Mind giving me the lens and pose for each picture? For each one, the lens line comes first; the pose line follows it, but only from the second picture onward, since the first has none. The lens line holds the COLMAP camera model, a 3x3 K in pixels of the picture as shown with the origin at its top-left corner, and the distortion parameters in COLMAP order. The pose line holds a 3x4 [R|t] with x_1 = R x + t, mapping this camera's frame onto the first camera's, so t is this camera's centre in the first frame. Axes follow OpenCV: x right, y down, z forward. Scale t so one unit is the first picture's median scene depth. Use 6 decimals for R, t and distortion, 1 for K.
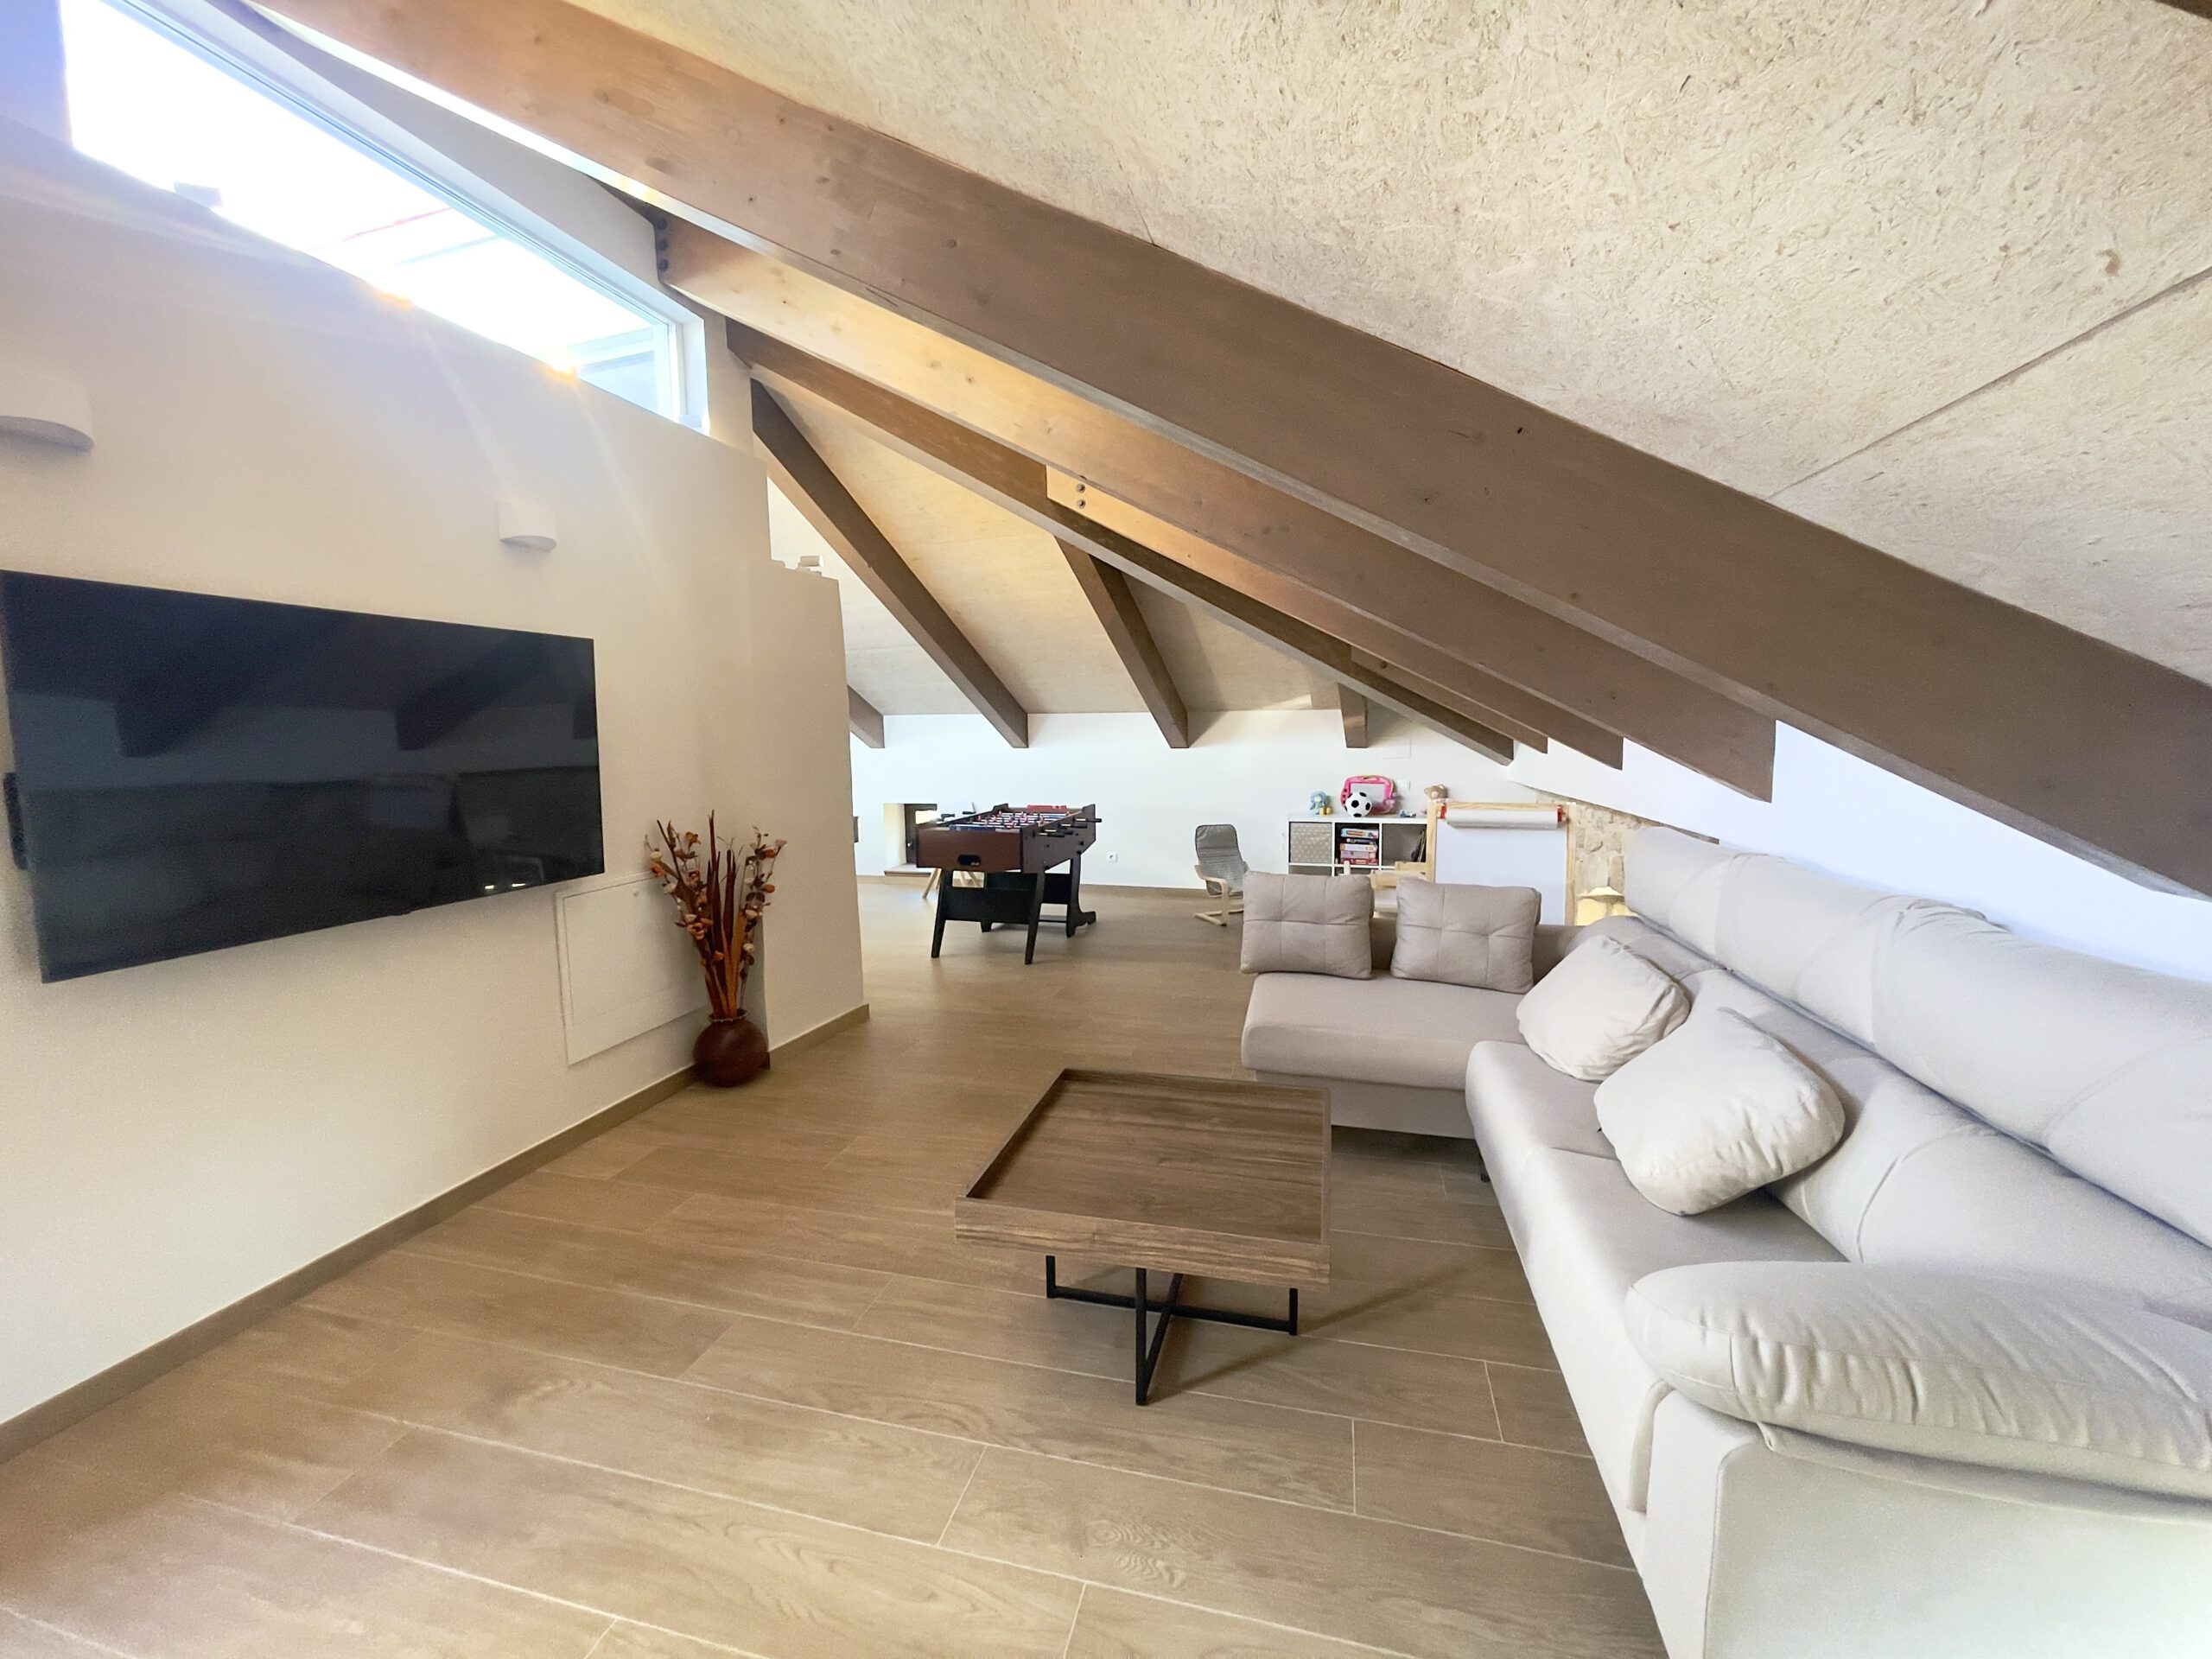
lens RADIAL K [[894.5, 0, 1099.9], [0, 894.5, 820.2], [0, 0, 1]] dist [-0.001921, -0.000605]
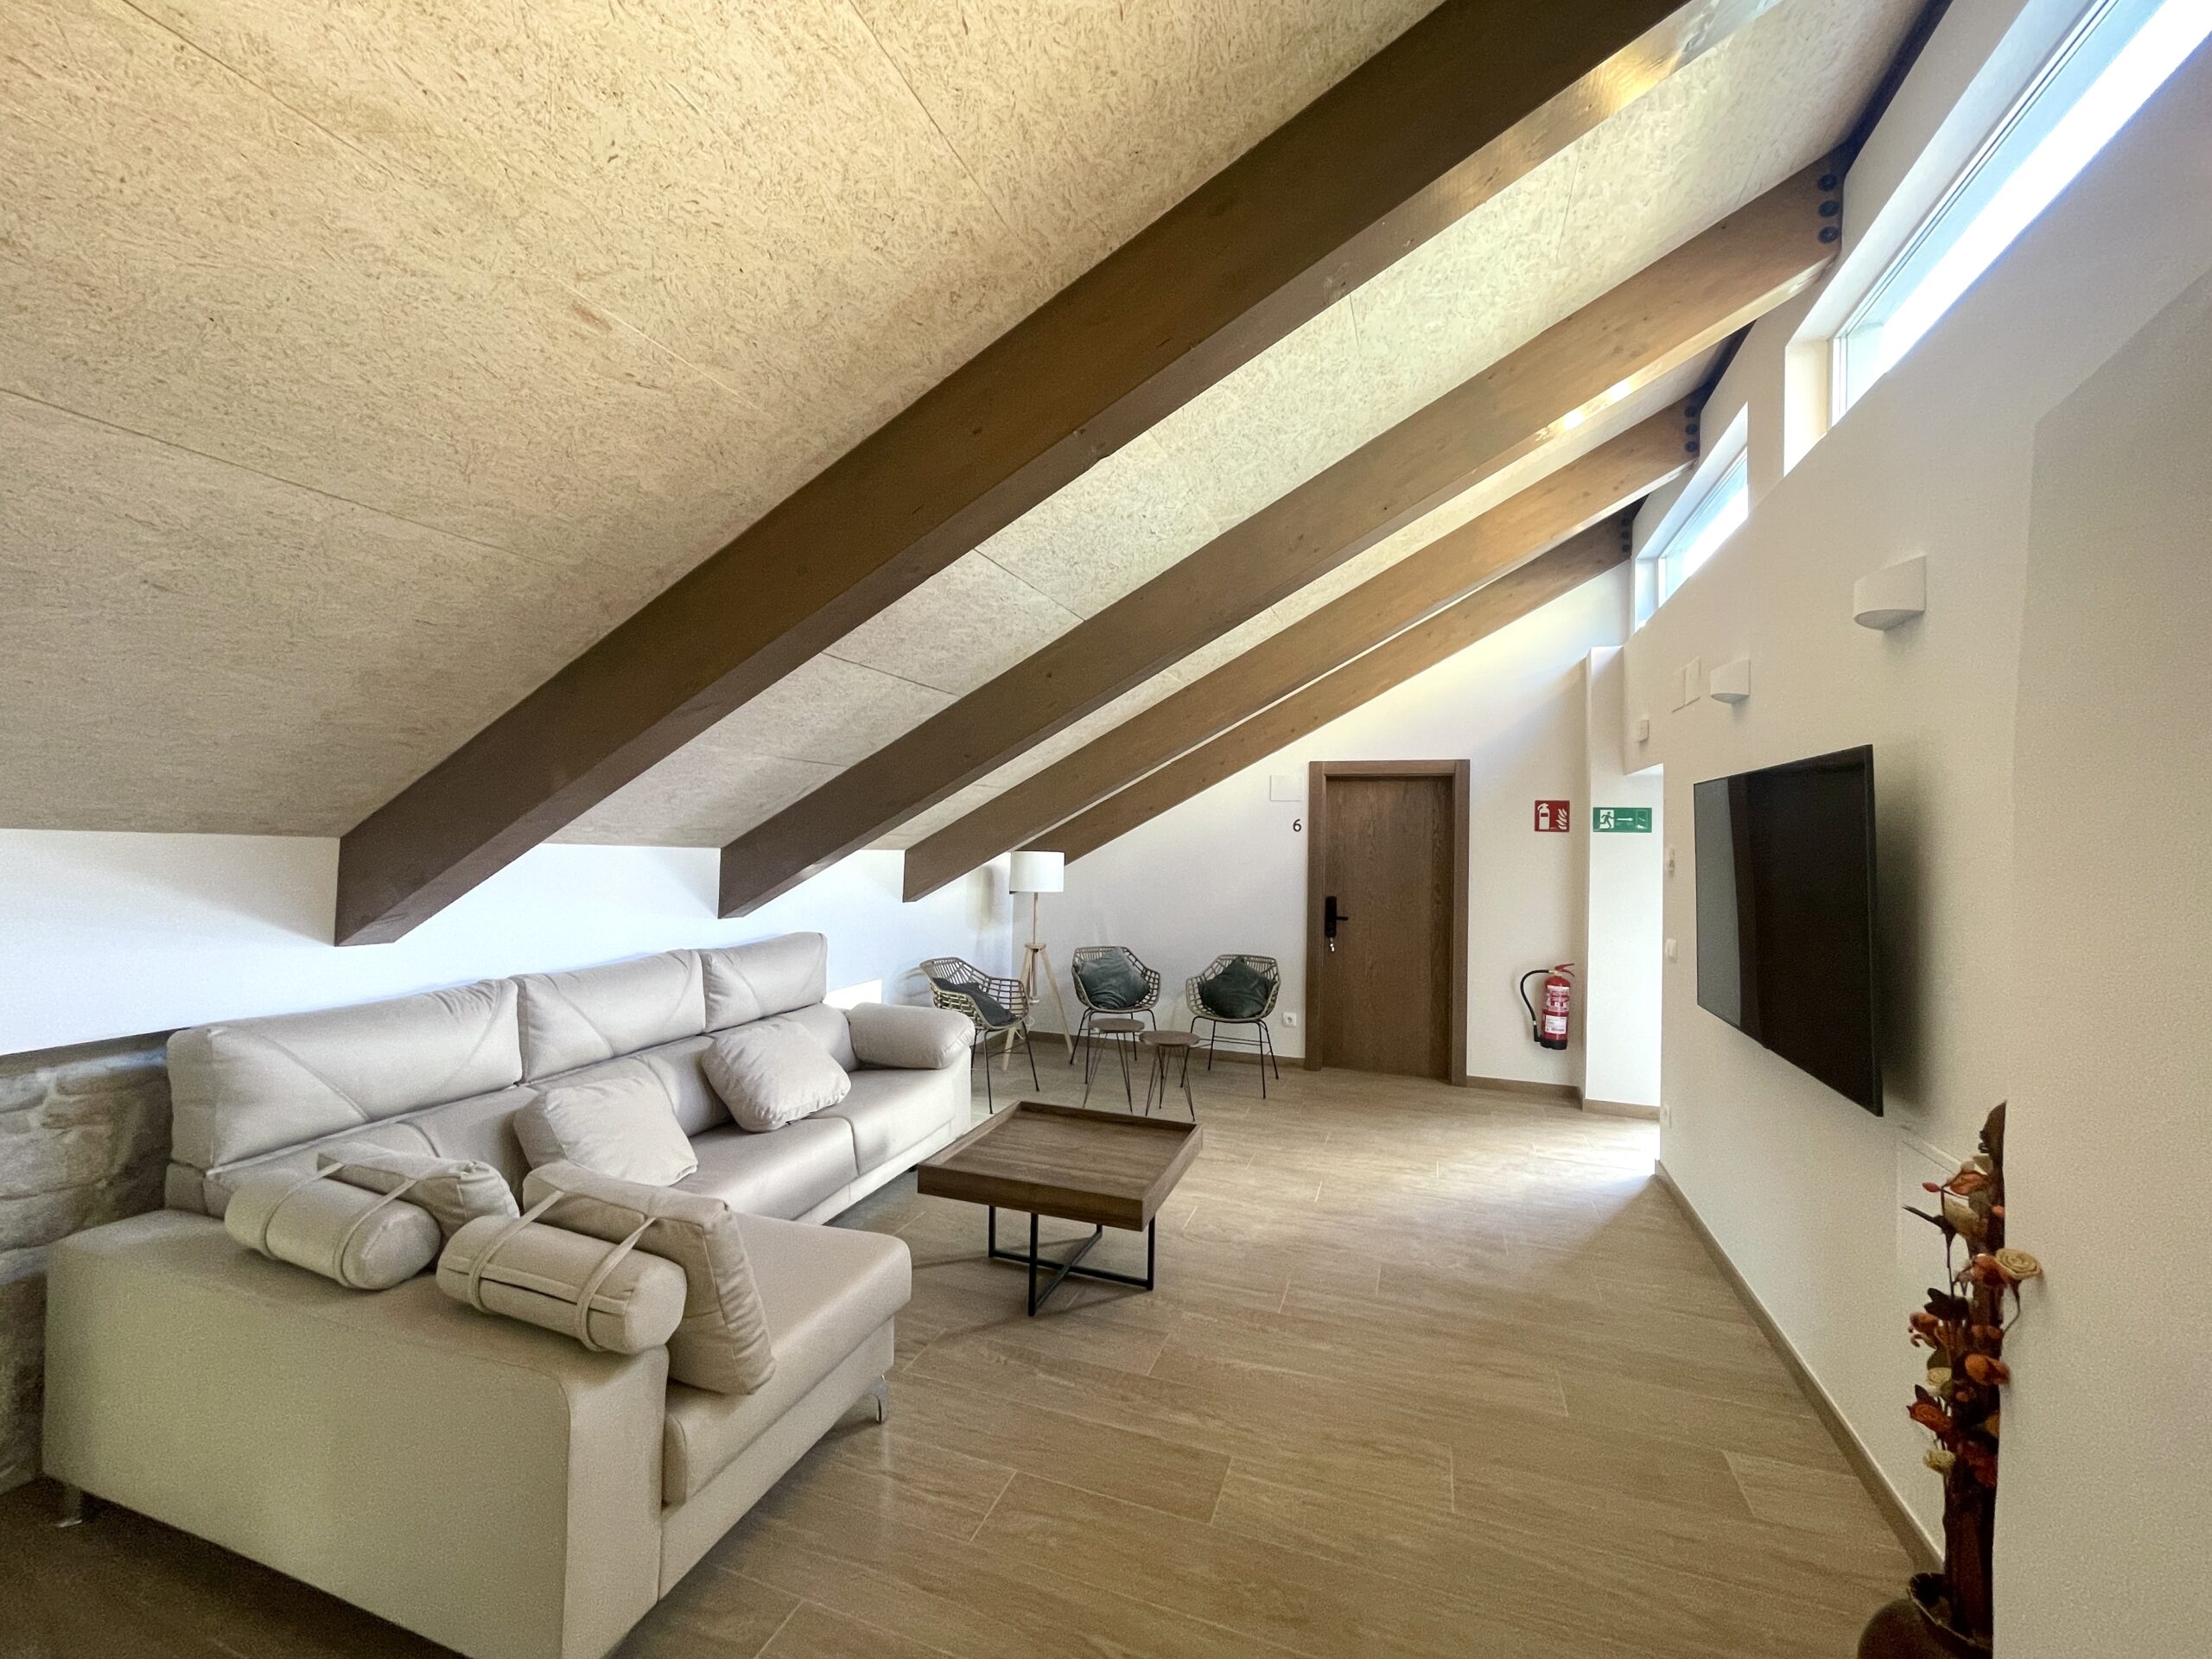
lens RADIAL K [[890.4, 0, 1109.4], [0, 890.4, 817.9], [0, 0, 1]] dist [-0.000639, -0.000420]
pose [[-0.995993, -0.003100, 0.089380, -0.106560], [0.003473, 0.997305, 0.073291, -0.256303], [-0.089366, 0.073307, -0.993297, 2.201890]]
